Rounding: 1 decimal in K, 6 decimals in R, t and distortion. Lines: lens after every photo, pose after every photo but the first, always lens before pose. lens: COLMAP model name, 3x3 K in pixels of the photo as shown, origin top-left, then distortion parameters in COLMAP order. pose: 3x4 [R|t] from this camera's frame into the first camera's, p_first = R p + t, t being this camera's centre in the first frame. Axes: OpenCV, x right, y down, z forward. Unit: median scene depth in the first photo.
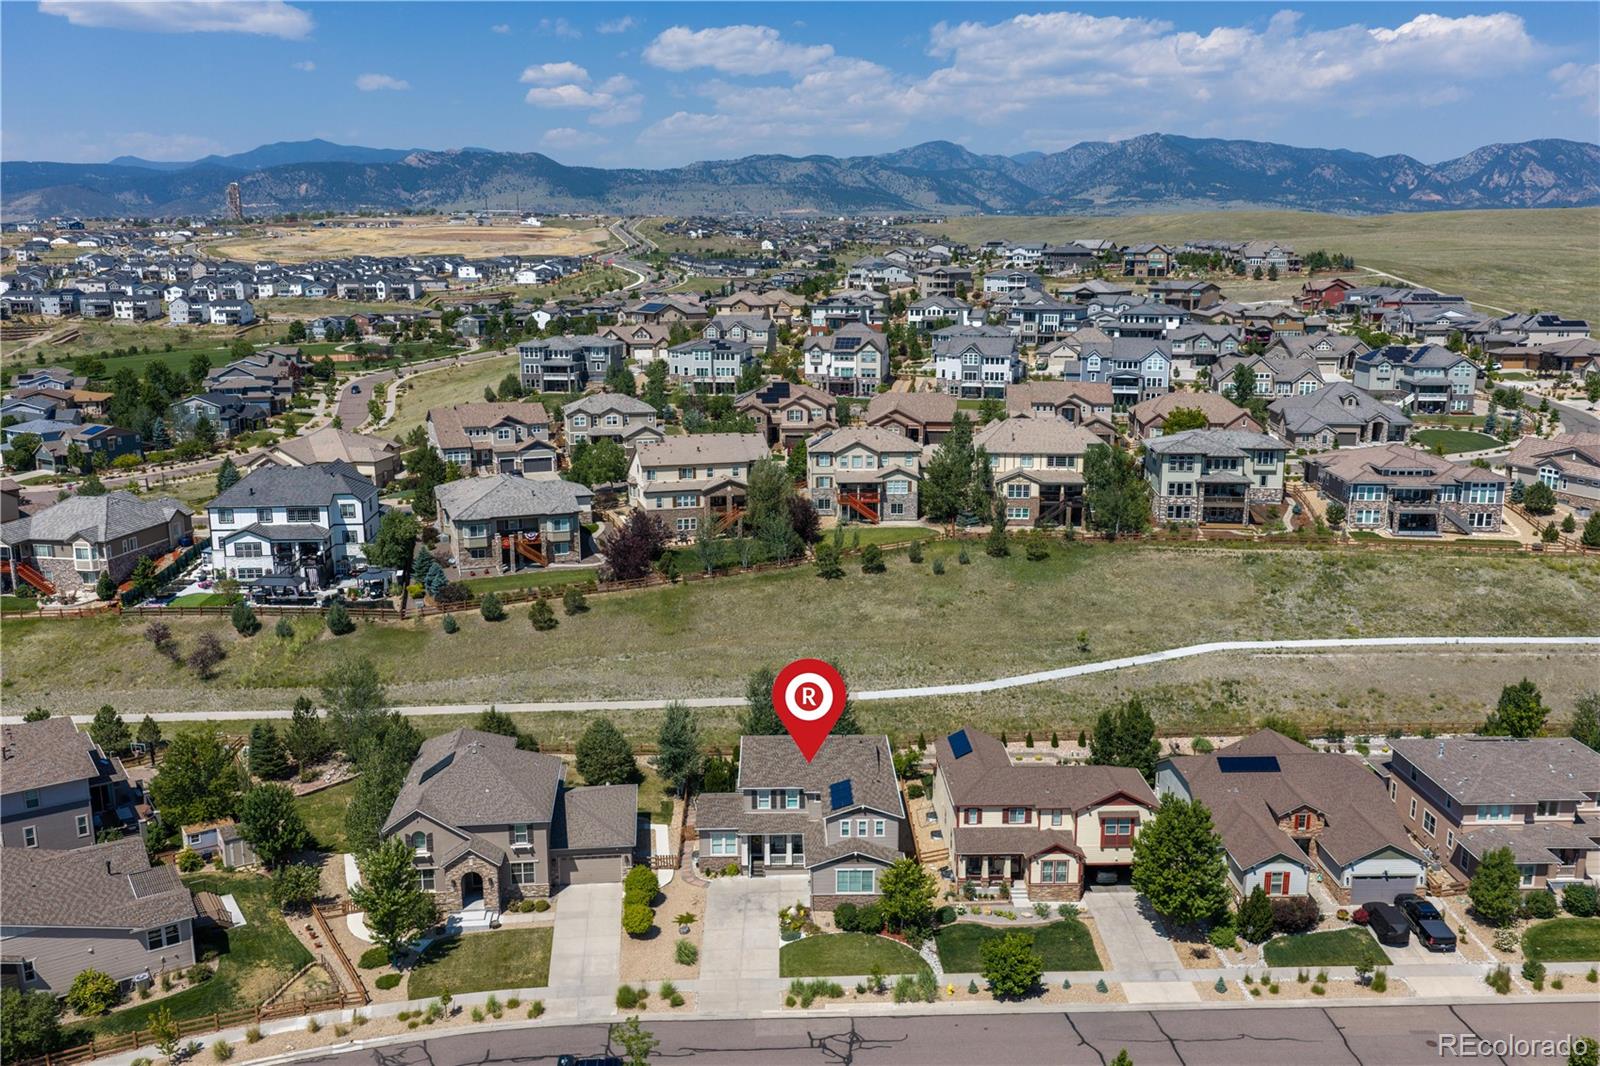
lens RADIAL K [[1333.5, 0, 800.0], [0, 1333.5, 533.0], [0, 0, 1]] dist [-0.000296, -0.009182]
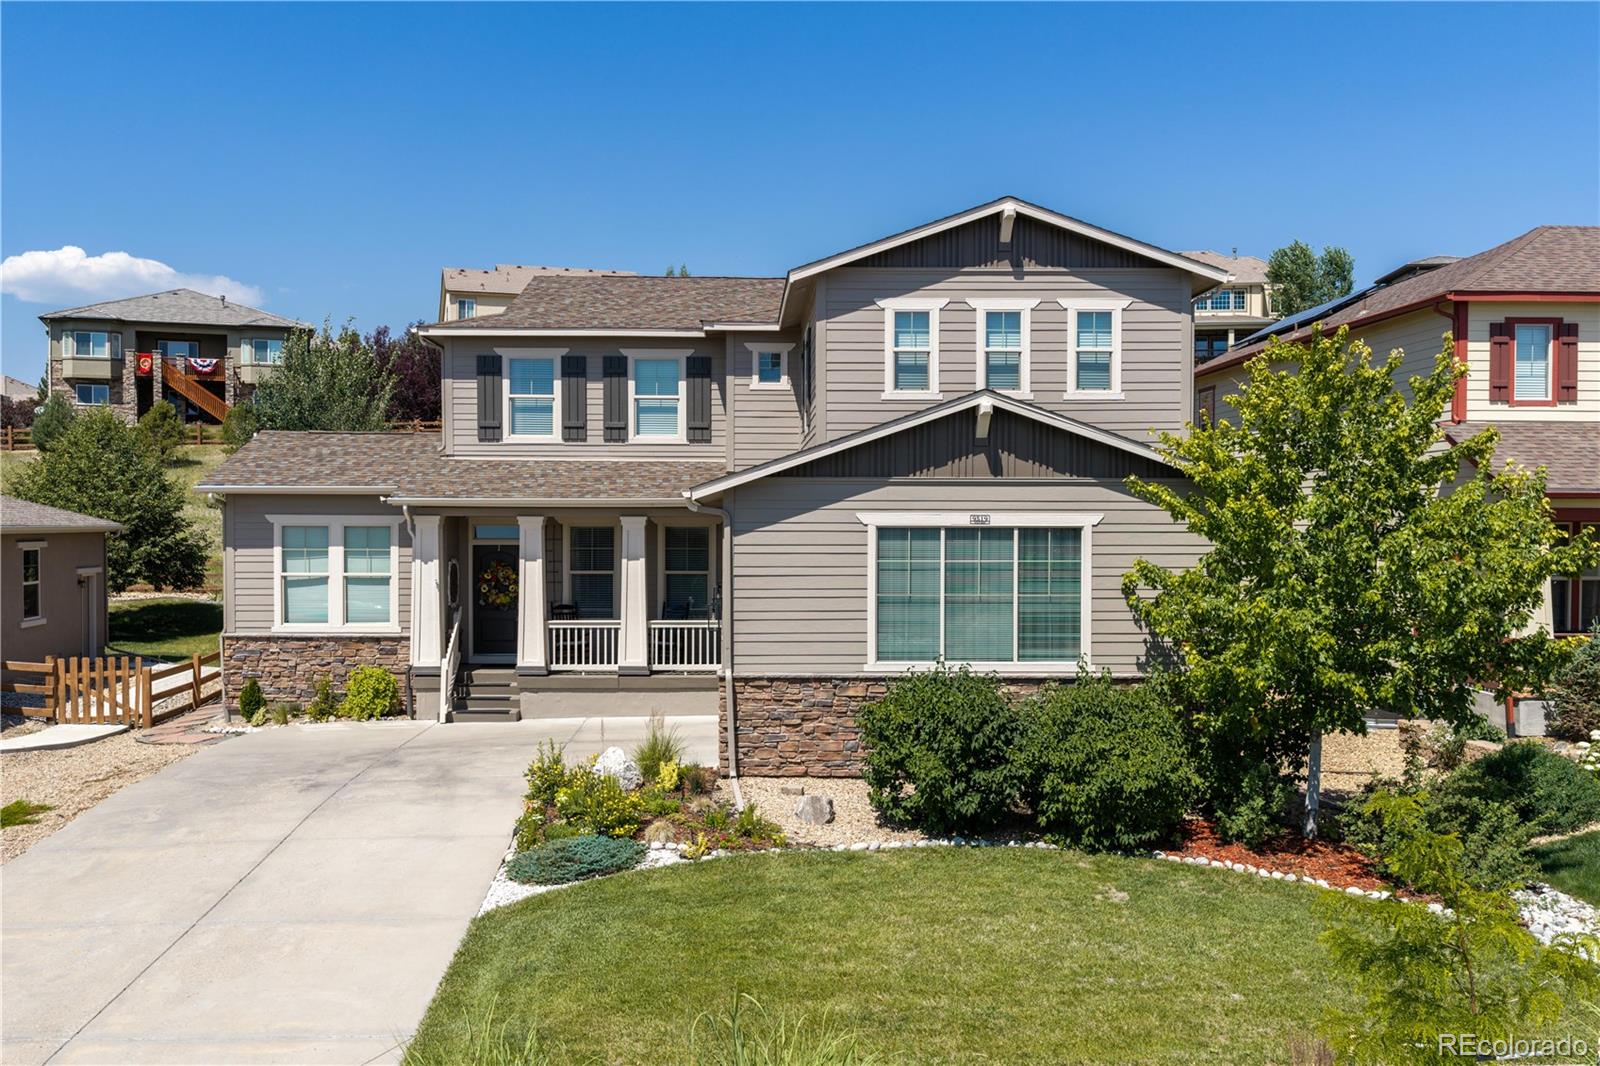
lens RADIAL K [[1426.1, 0, 774.7], [0, 1426.1, 538.9], [0, 0, 1]] dist [0.006175, -0.009632]
pose [[0.999900, 0.008147, 0.011592, 0.011815], [-0.005698, 0.980292, -0.197473, 0.273507], [-0.012972, 0.197387, 0.980240, 0.769752]]
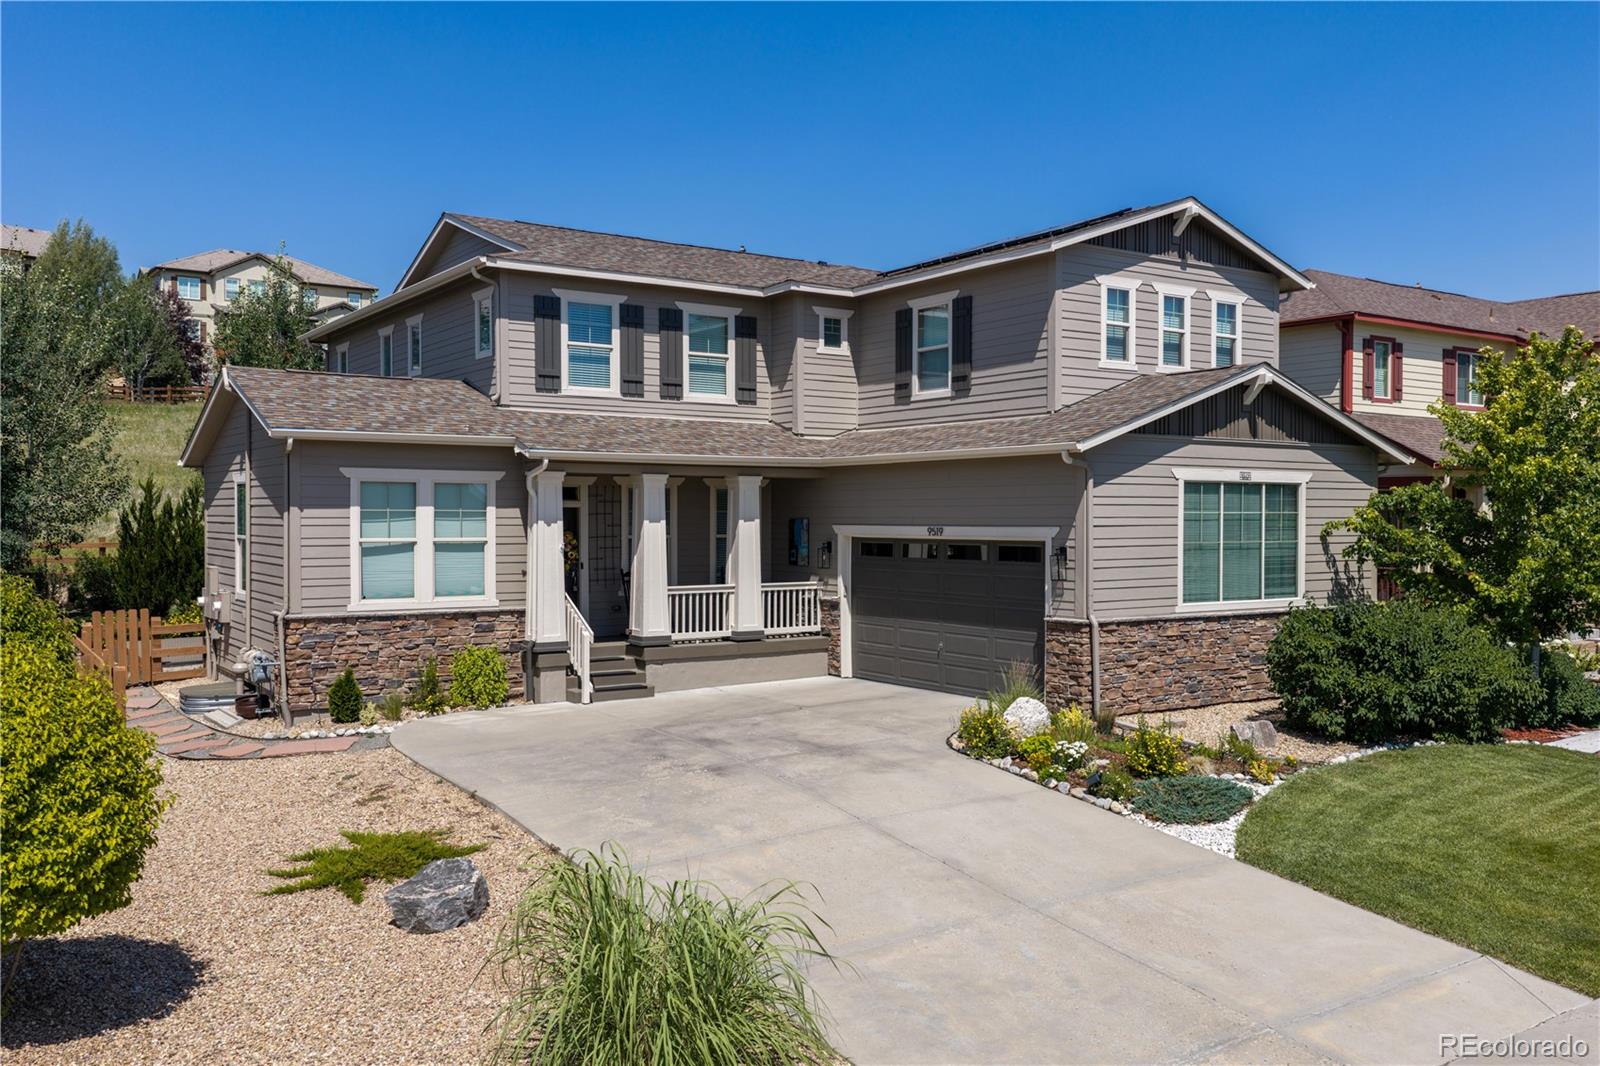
lens RADIAL K [[1333.5, 0, 800.0], [0, 1333.5, 533.0], [0, 0, 1]] dist [-0.000296, -0.009182]
pose [[0.835103, 0.001164, 0.550093, -0.115013], [0.107819, 0.980255, -0.165756, 0.268662], [-0.539424, 0.197734, 0.818488, 0.822055]]
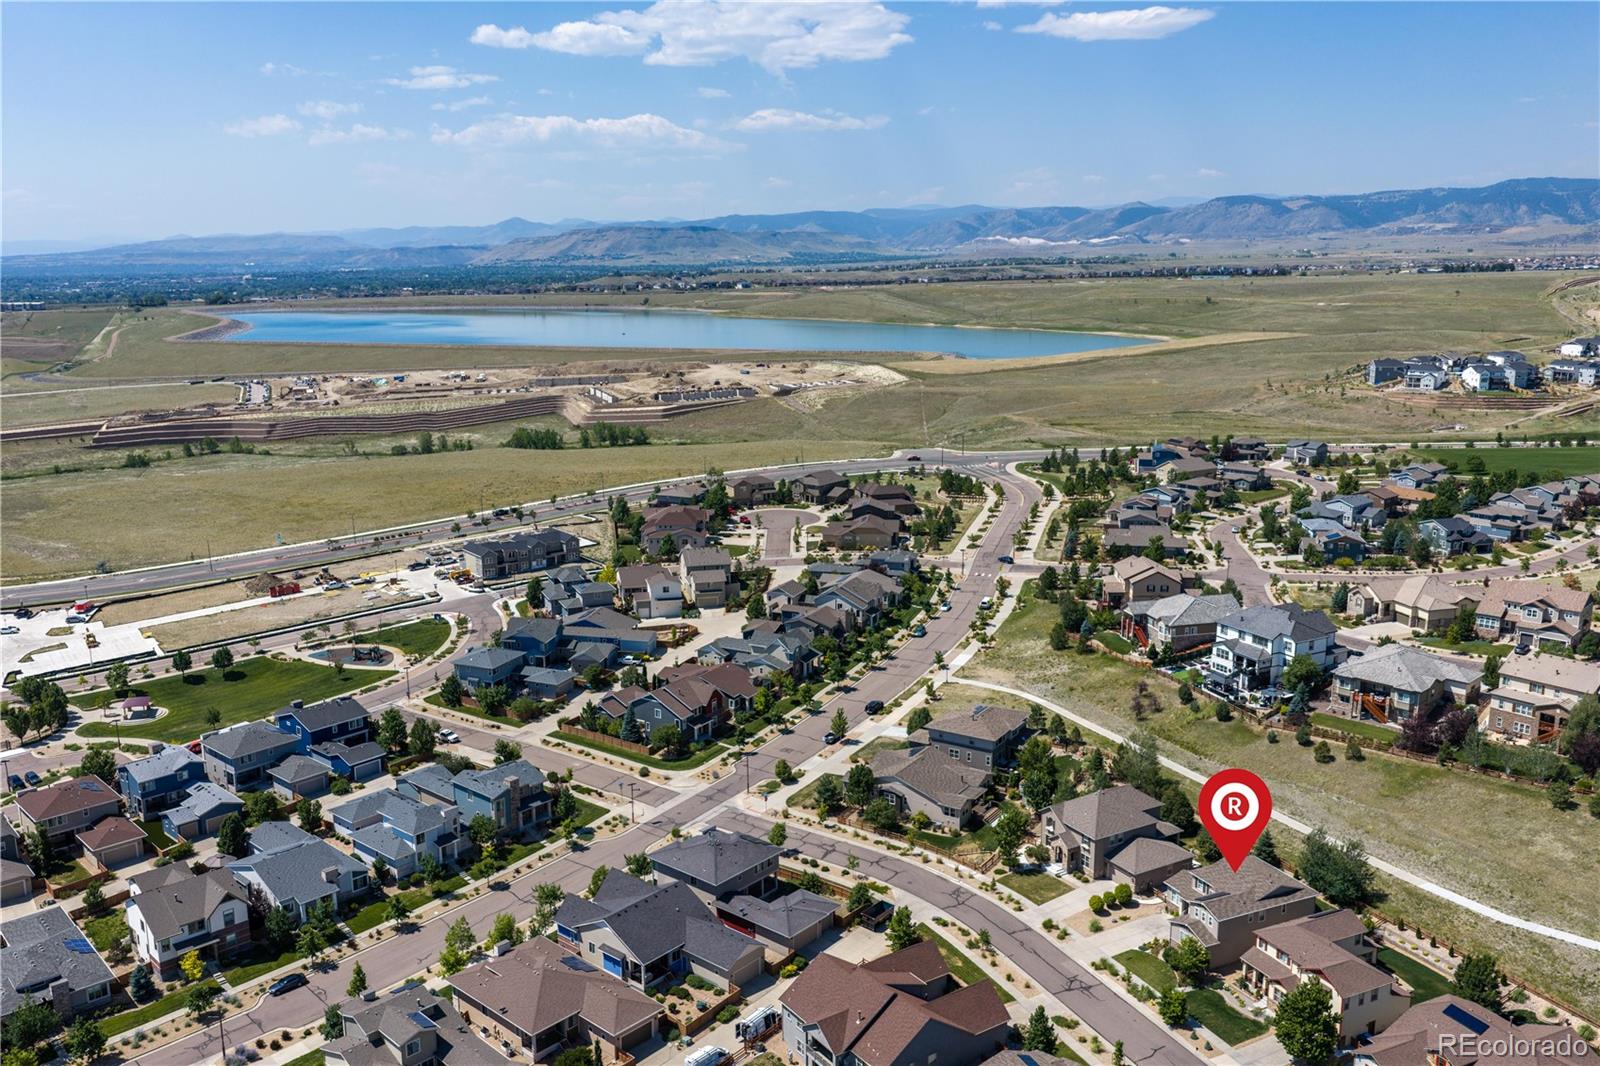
lens RADIAL K [[1333.5, 0, 800.0], [0, 1333.5, 533.0], [0, 0, 1]] dist [-0.000296, -0.009182]
pose [[0.384797, 0.190075, -0.903218, 1.258483], [-0.183579, 0.974776, 0.126924, -0.369523], [0.904561, 0.116971, 0.409985, -0.222489]]
